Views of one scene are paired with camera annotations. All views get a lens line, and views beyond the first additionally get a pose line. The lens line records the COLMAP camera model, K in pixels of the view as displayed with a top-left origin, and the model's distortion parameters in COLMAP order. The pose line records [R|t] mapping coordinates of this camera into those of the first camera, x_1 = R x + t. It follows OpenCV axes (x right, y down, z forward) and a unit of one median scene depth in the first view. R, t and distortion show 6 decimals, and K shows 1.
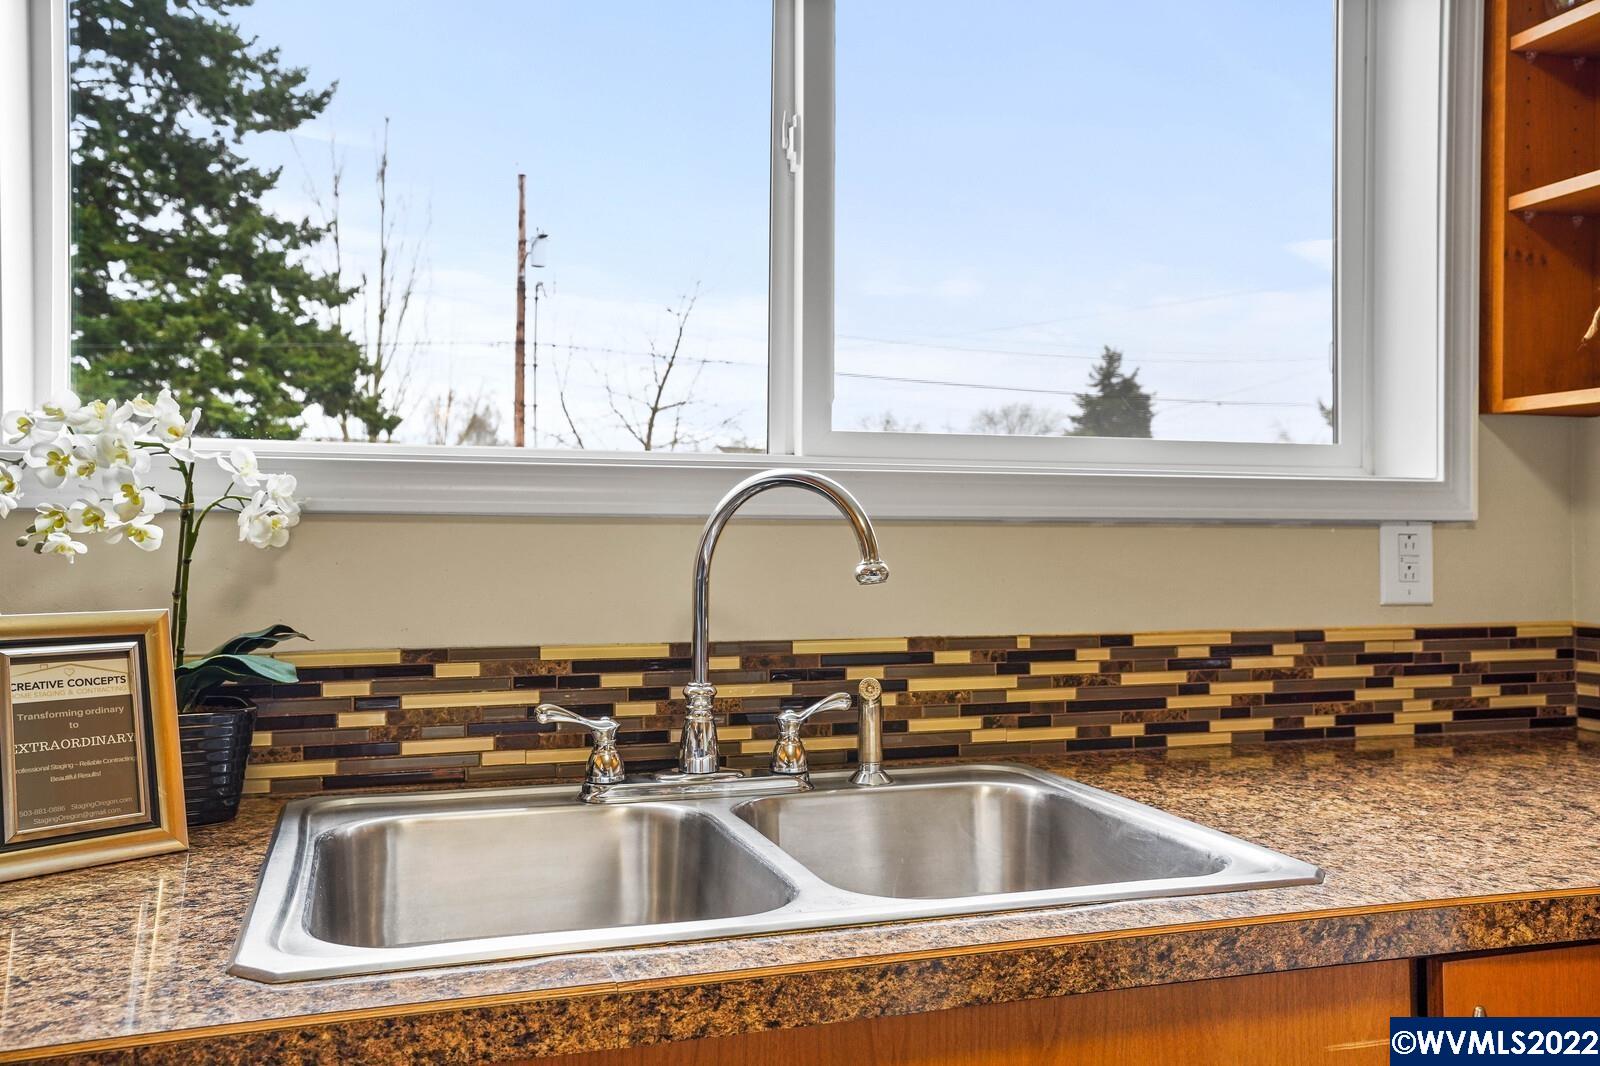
lens RADIAL K [[1289.3, 0, 796.3], [0, 1289.3, 534.5], [0, 0, 1]] dist [0.008990, 0.003012]
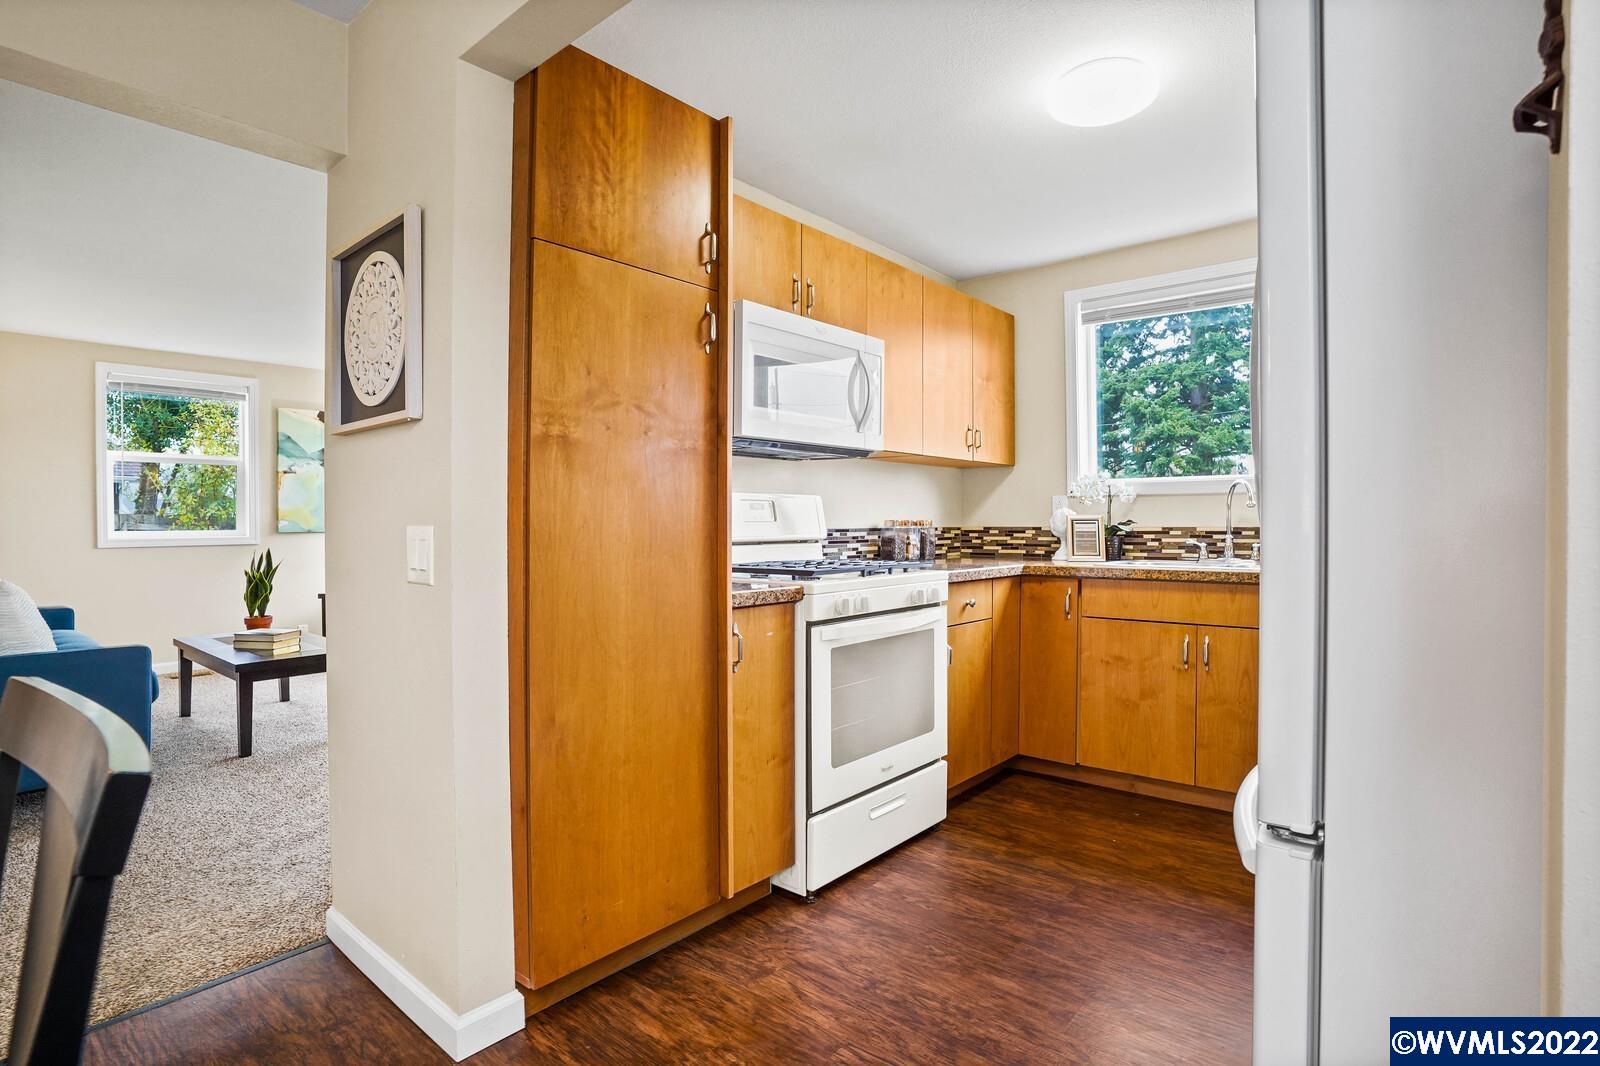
lens RADIAL K [[789.7, 0, 808.4], [0, 789.7, 538.7], [0, 0, 1]] dist [-0.034955, 0.001846]
pose [[0.522839, 0.008009, -0.852394, 1.063217], [0.008478, 0.999858, 0.014594, 0.068392], [0.852389, -0.014857, 0.522696, -1.091511]]
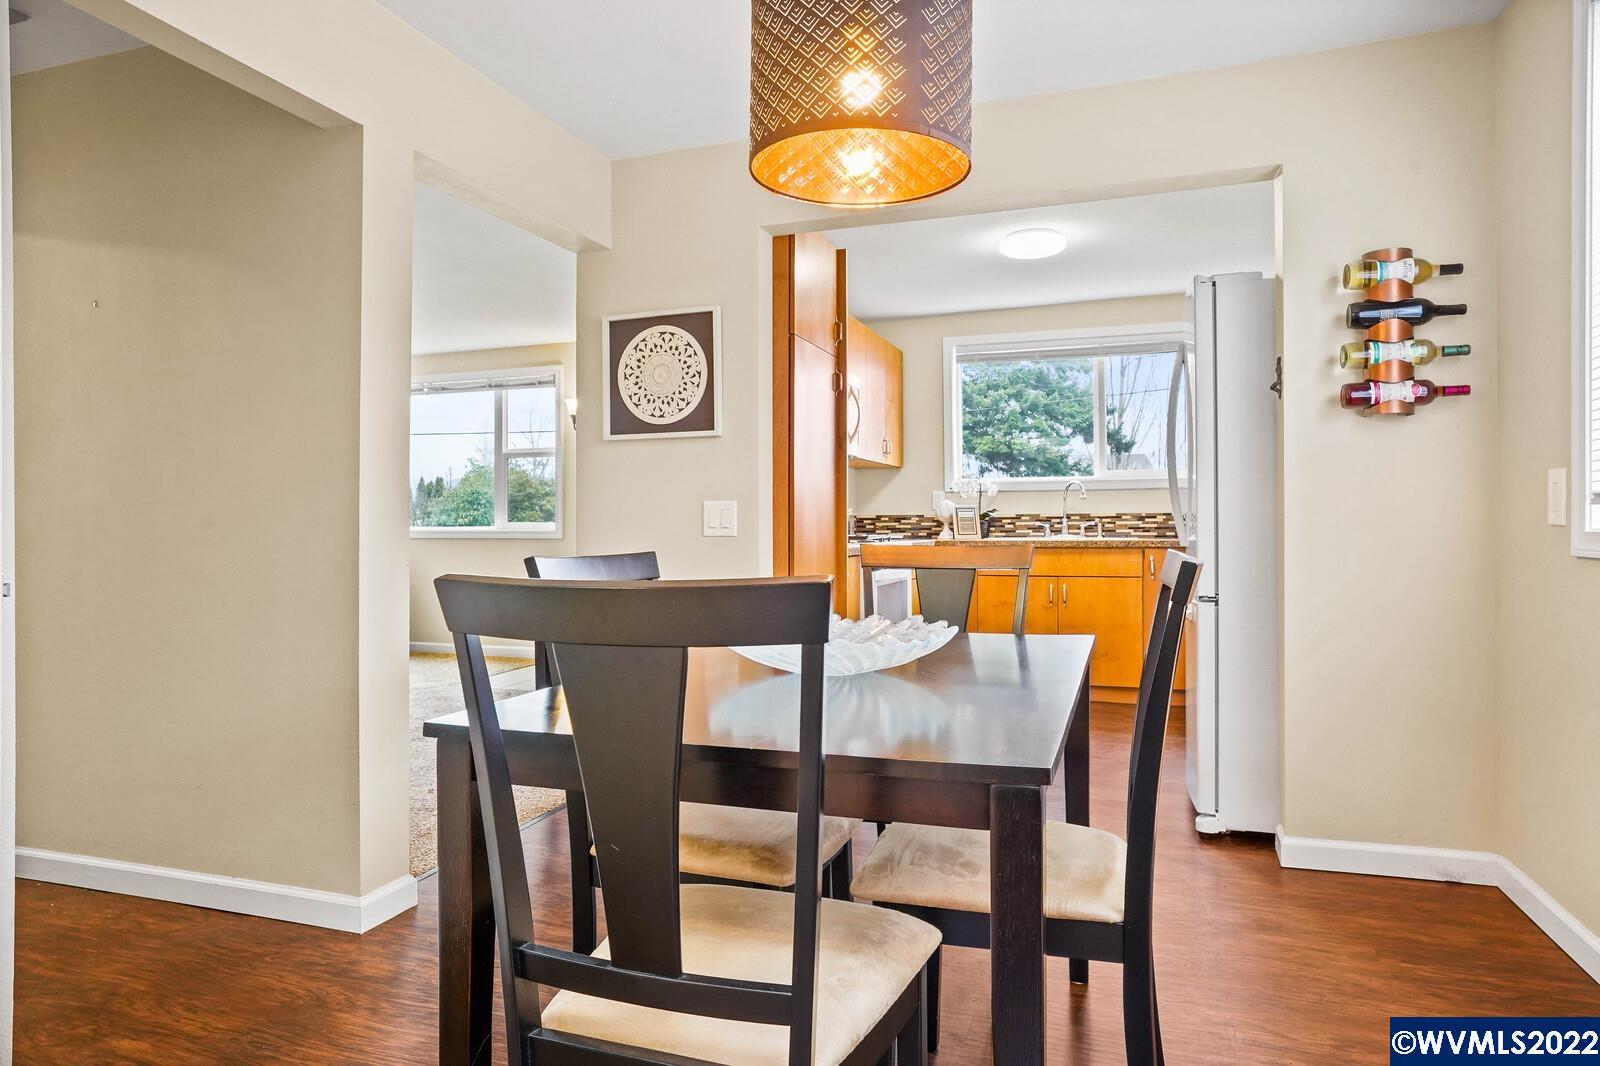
lens RADIAL K [[967.6, 0, 791.8], [0, 967.6, 524.0], [0, 0, 1]] dist [0.003736, -0.000566]
pose [[0.790911, -0.009967, -0.611850, 1.324077], [0.009271, 0.999948, -0.004305, 0.121731], [0.611861, -0.002268, 0.790962, -2.591879]]
